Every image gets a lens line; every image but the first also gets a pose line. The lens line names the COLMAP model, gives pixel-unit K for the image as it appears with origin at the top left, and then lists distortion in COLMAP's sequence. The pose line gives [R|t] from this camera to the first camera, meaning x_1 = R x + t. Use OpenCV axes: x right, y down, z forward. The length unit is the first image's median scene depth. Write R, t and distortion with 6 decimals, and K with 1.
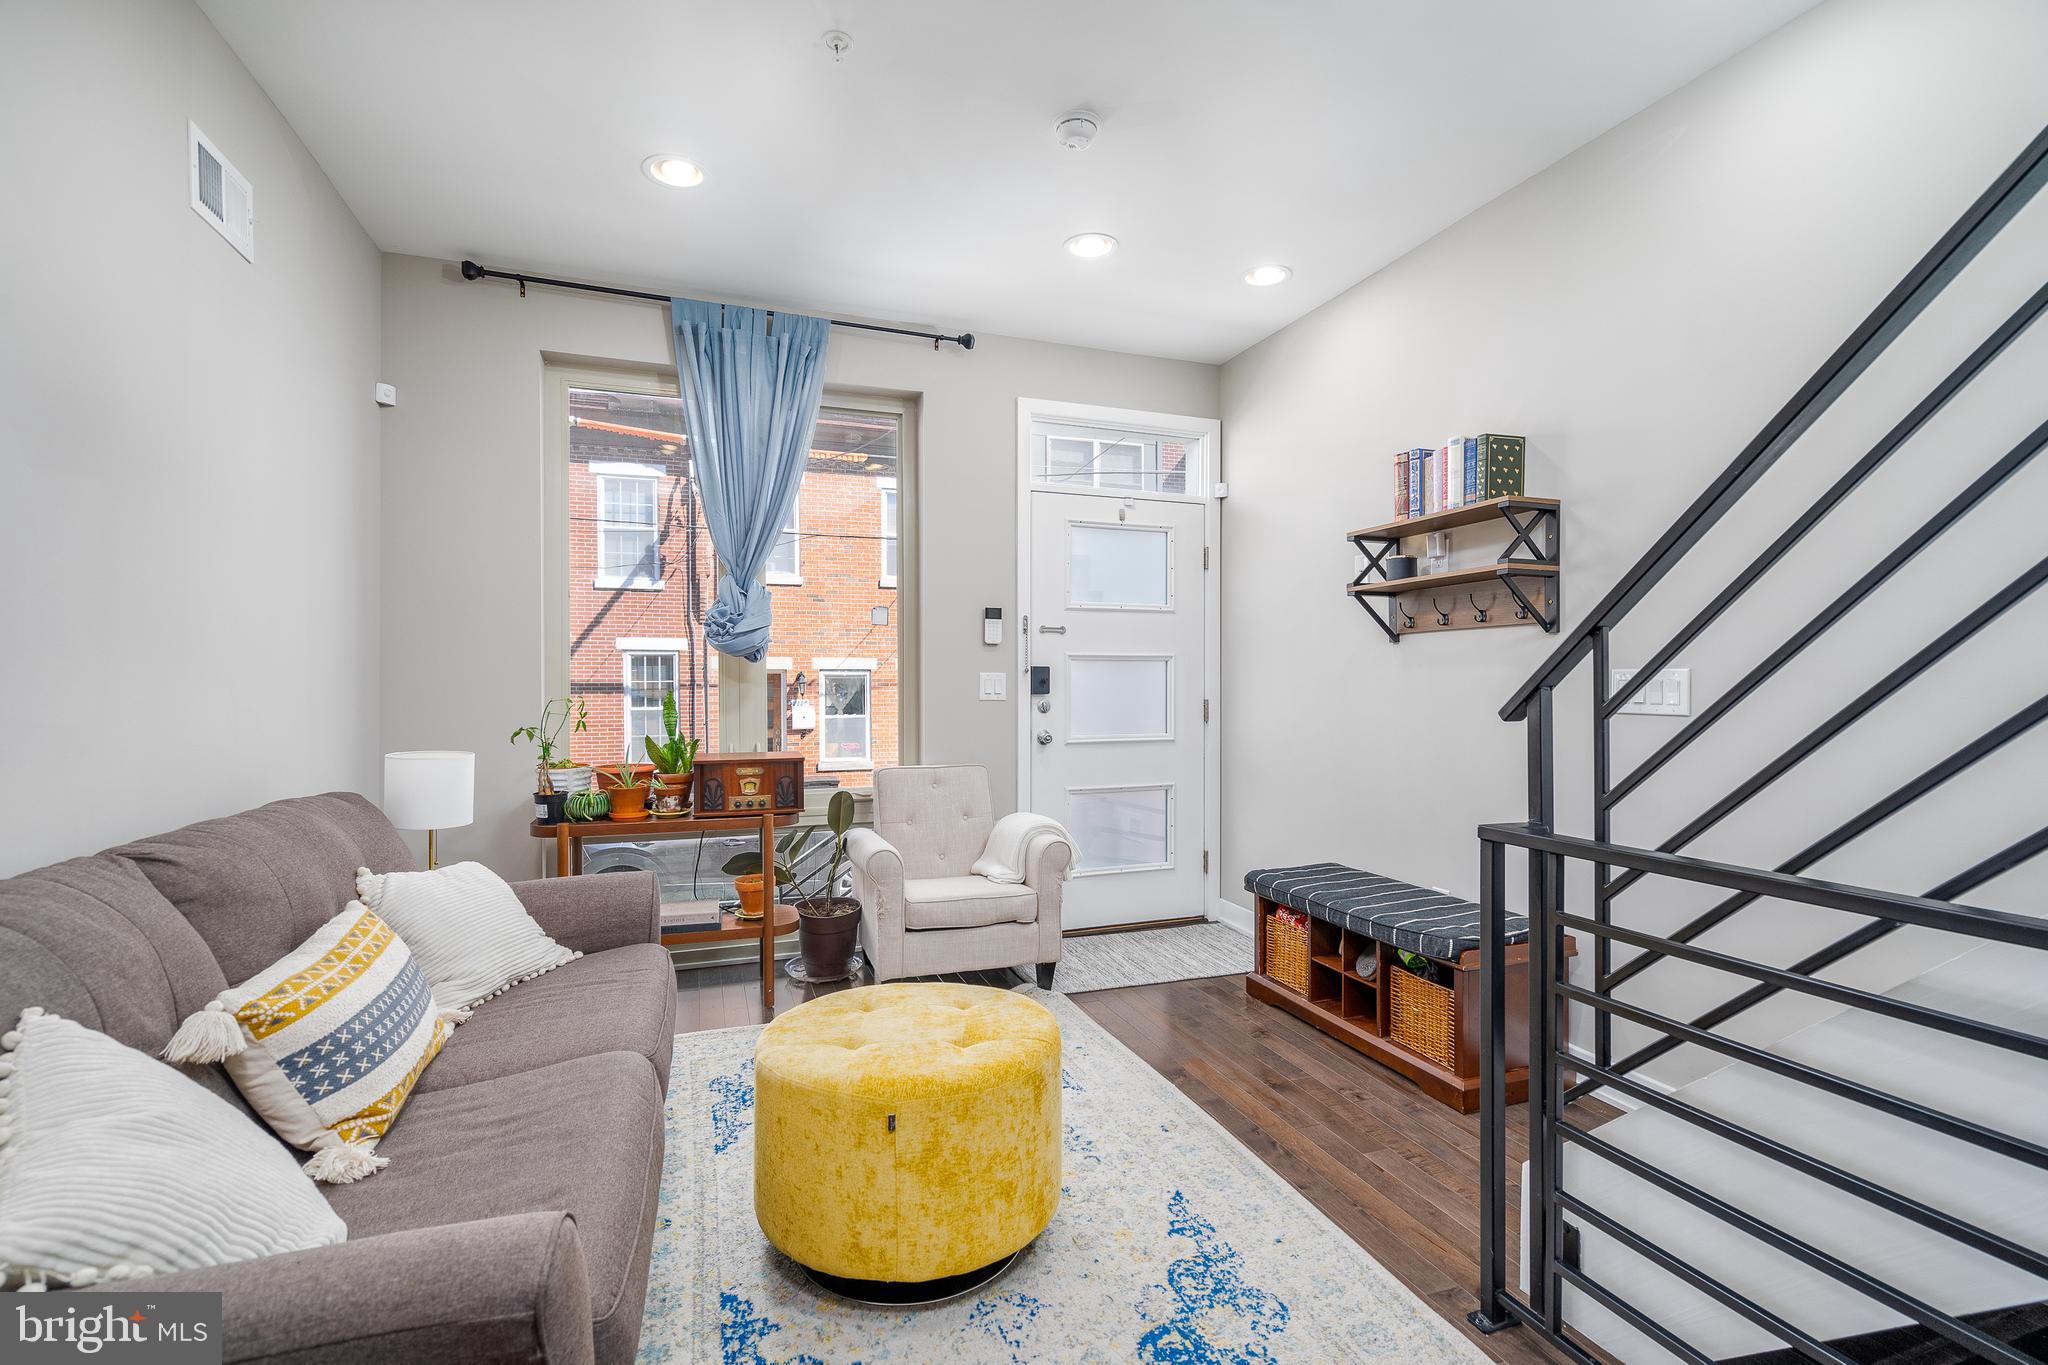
lens RADIAL K [[922.0, 0, 1013.3], [0, 922.0, 680.8], [0, 0, 1]] dist [0.003787, 0.000798]
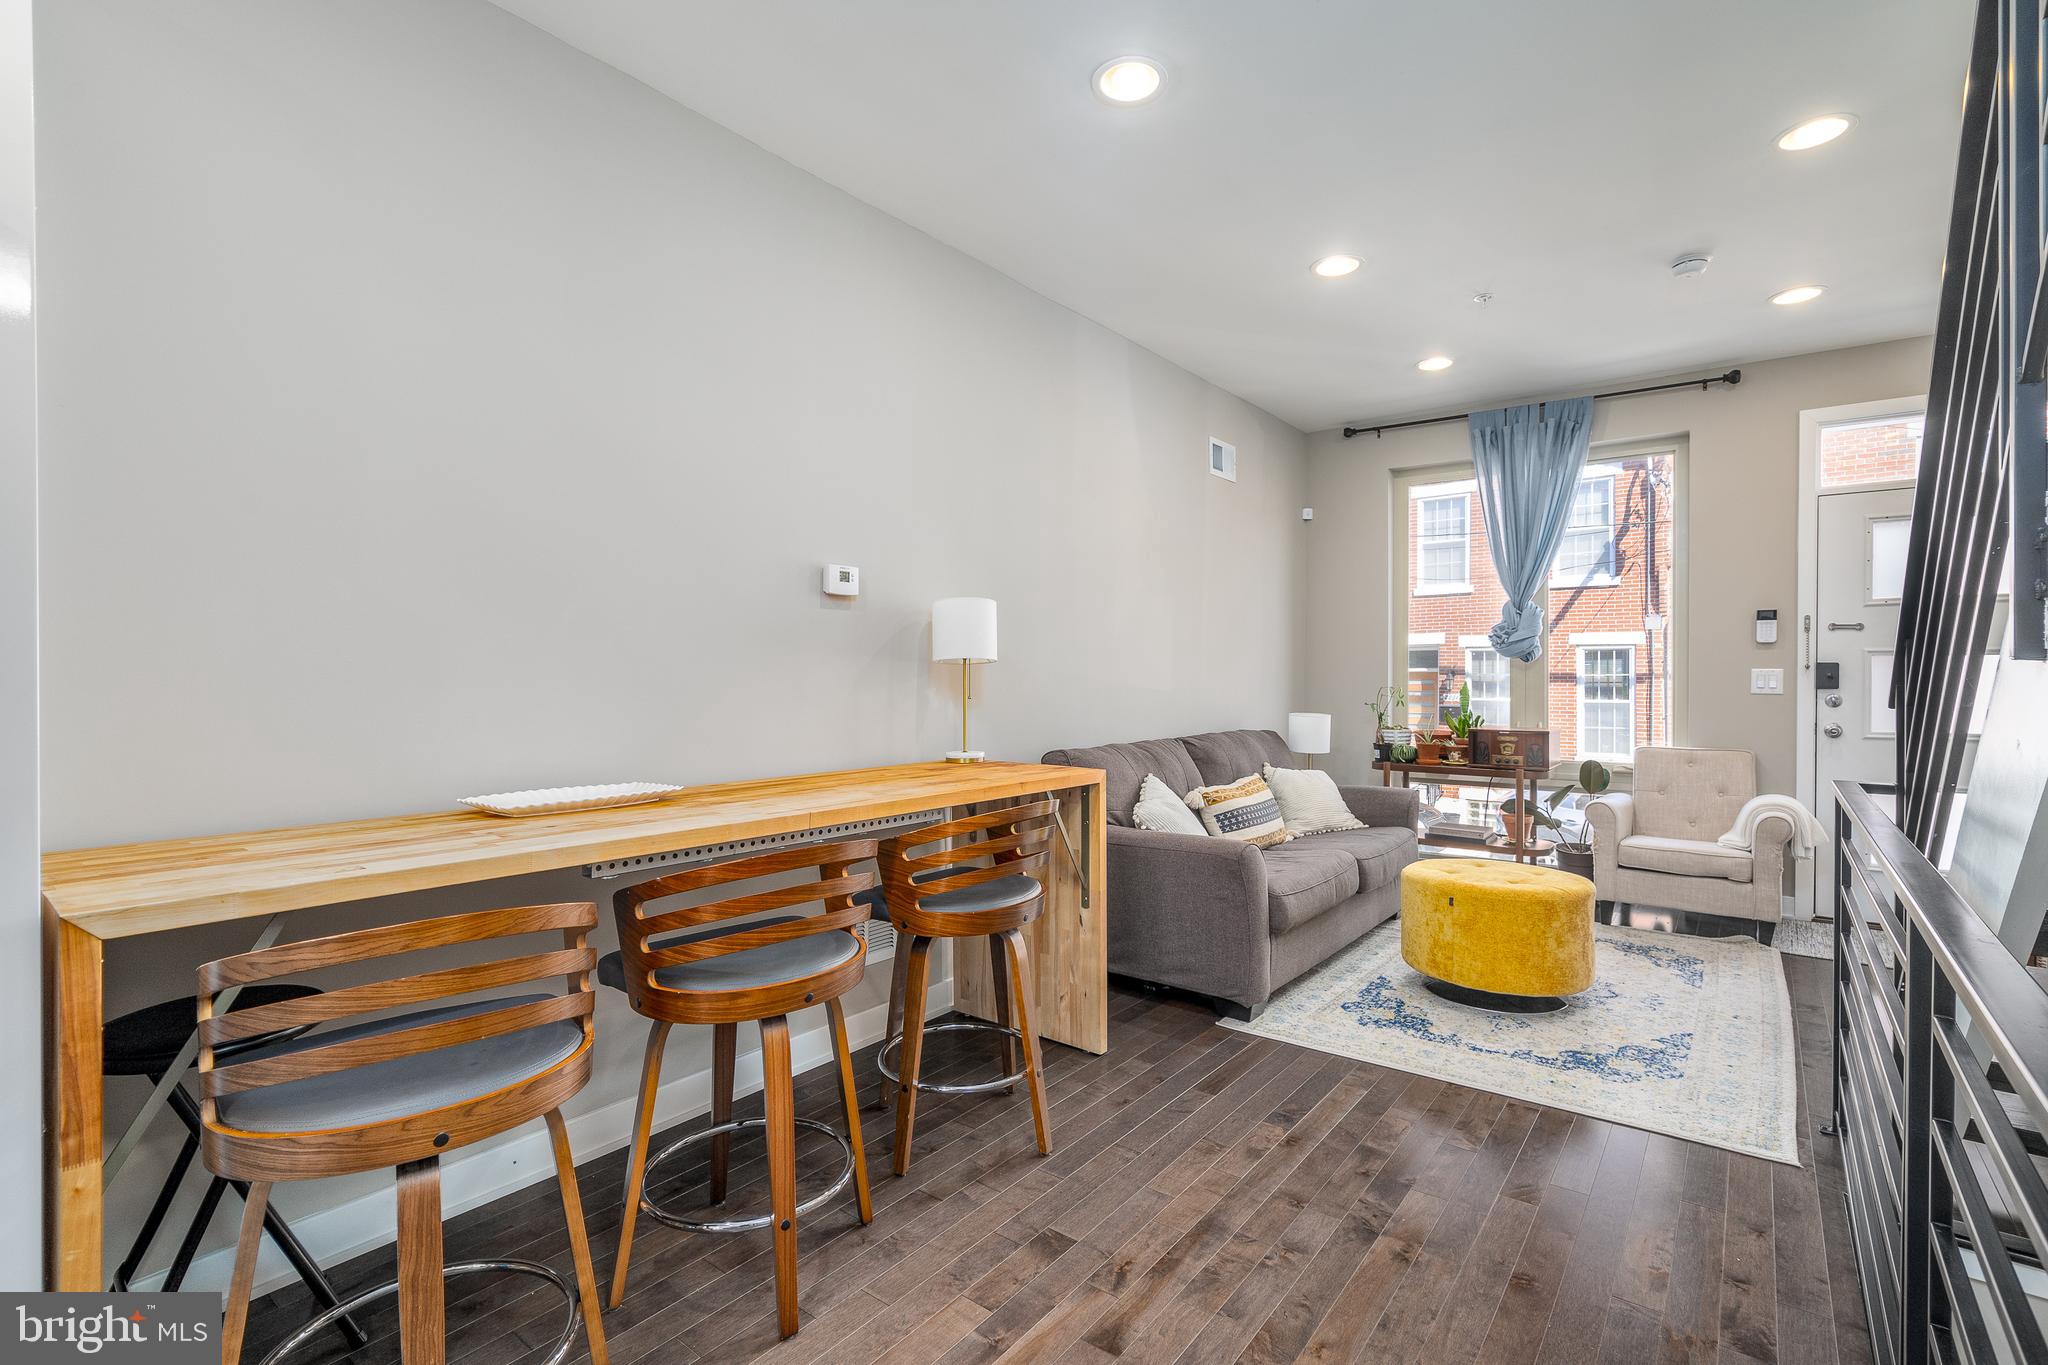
lens RADIAL K [[915.6, 0, 1024.0], [0, 915.6, 682.5], [0, 0, 1]] dist [-0.010641, 0.000394]
pose [[0.532378, 0.008536, -0.846463, 0.521782], [0.000088, 0.999949, 0.010139, -0.004226], [0.846506, -0.005473, 0.532350, -0.400349]]
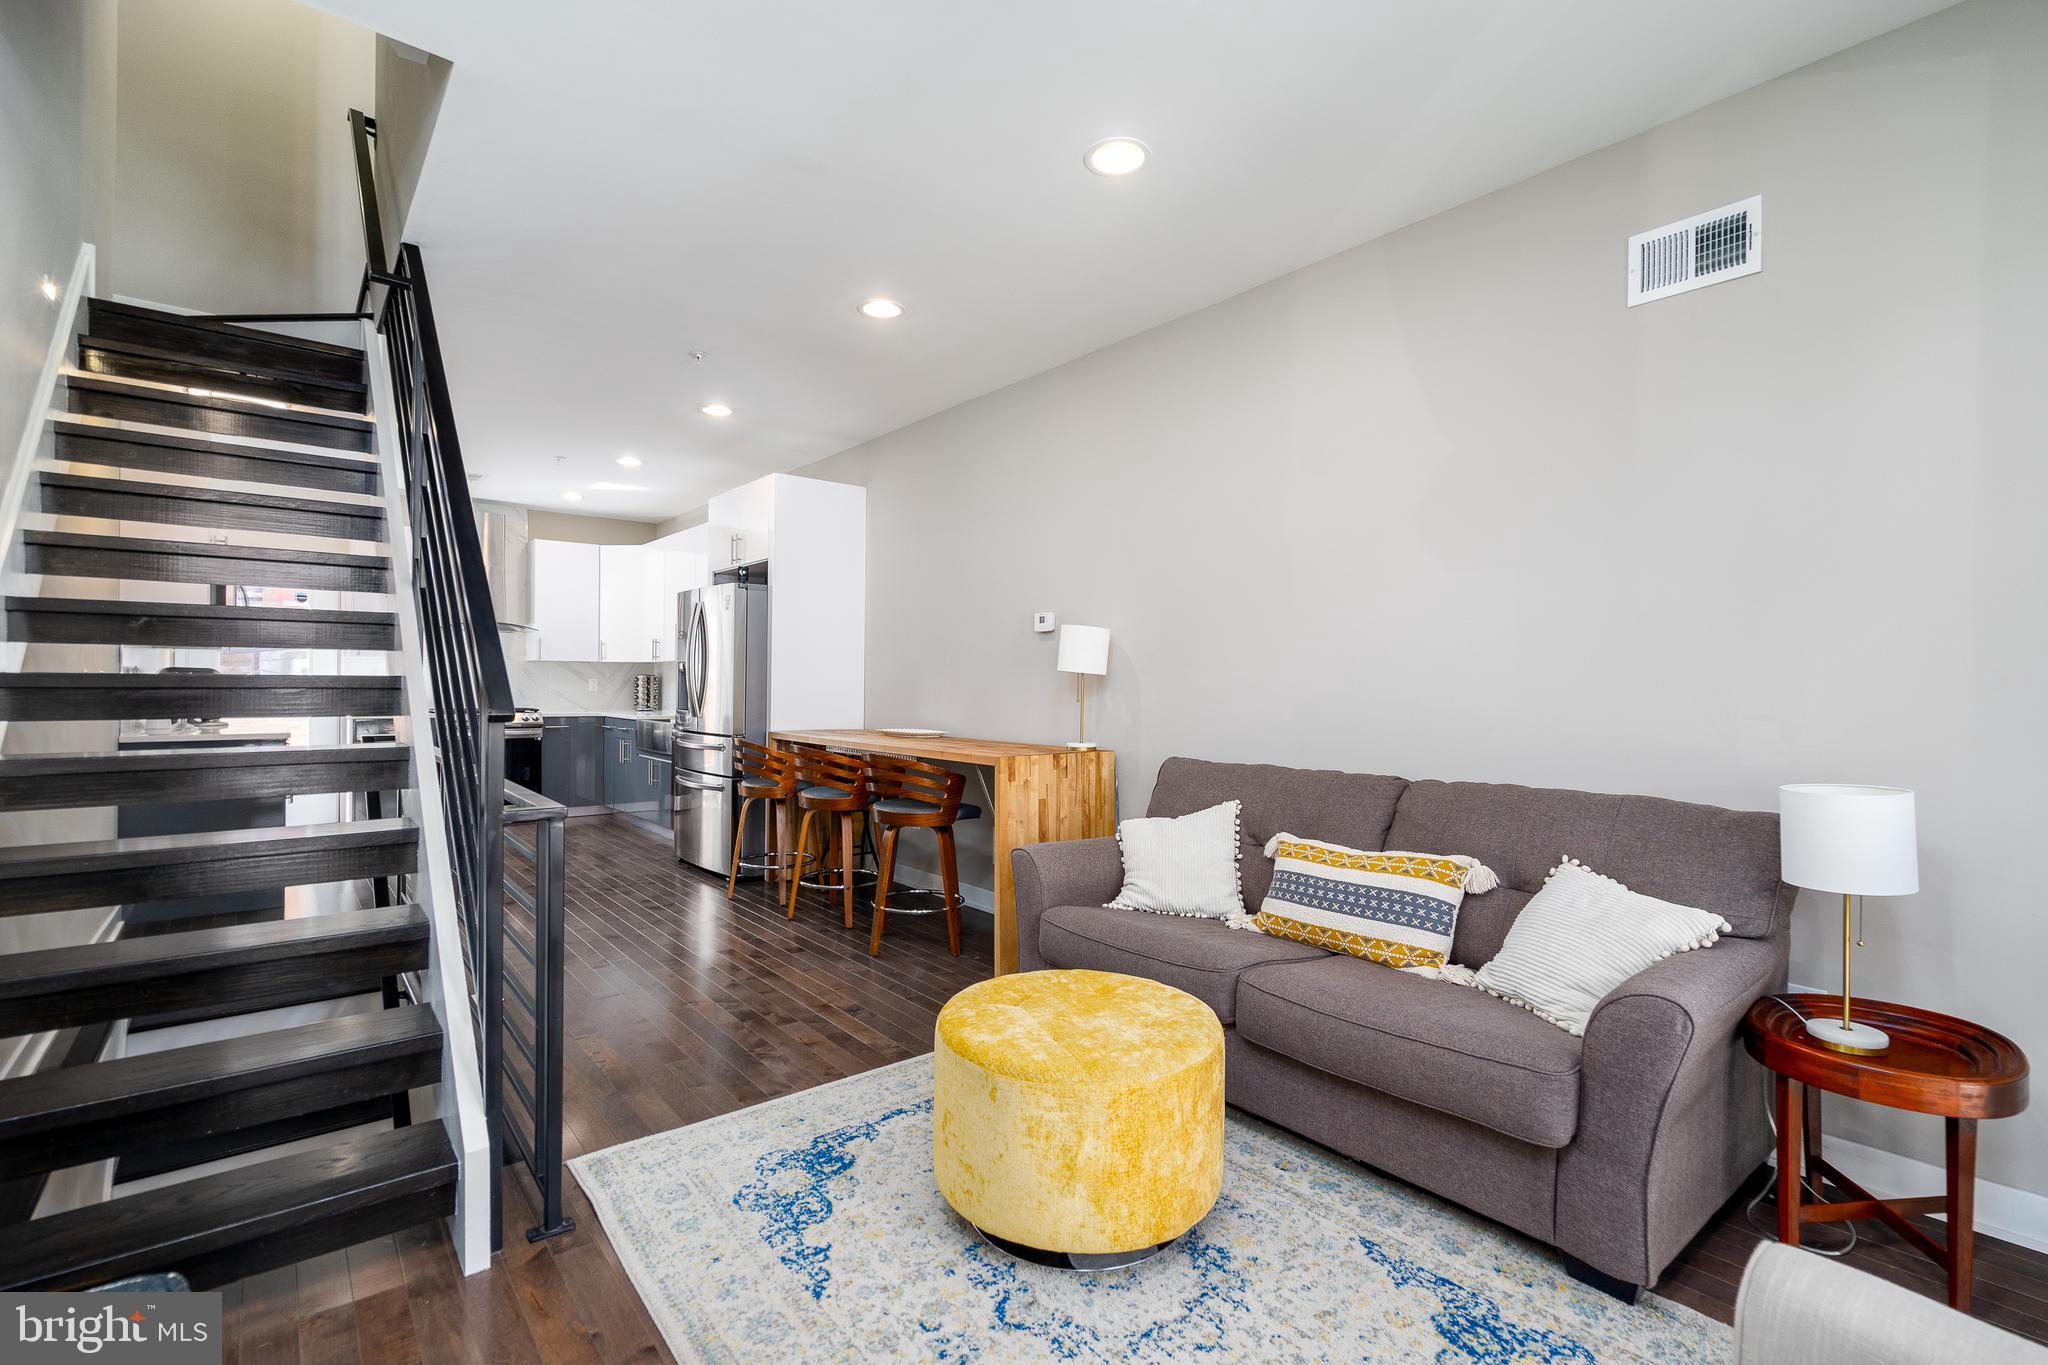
lens RADIAL K [[915.6, 0, 1024.0], [0, 915.6, 682.5], [0, 0, 1]] dist [-0.010641, 0.000394]
pose [[-0.936774, -0.007626, -0.349853, 0.188642], [-0.006834, 0.999971, -0.003497, 0.000570], [0.349869, -0.000885, -0.936798, 1.170968]]
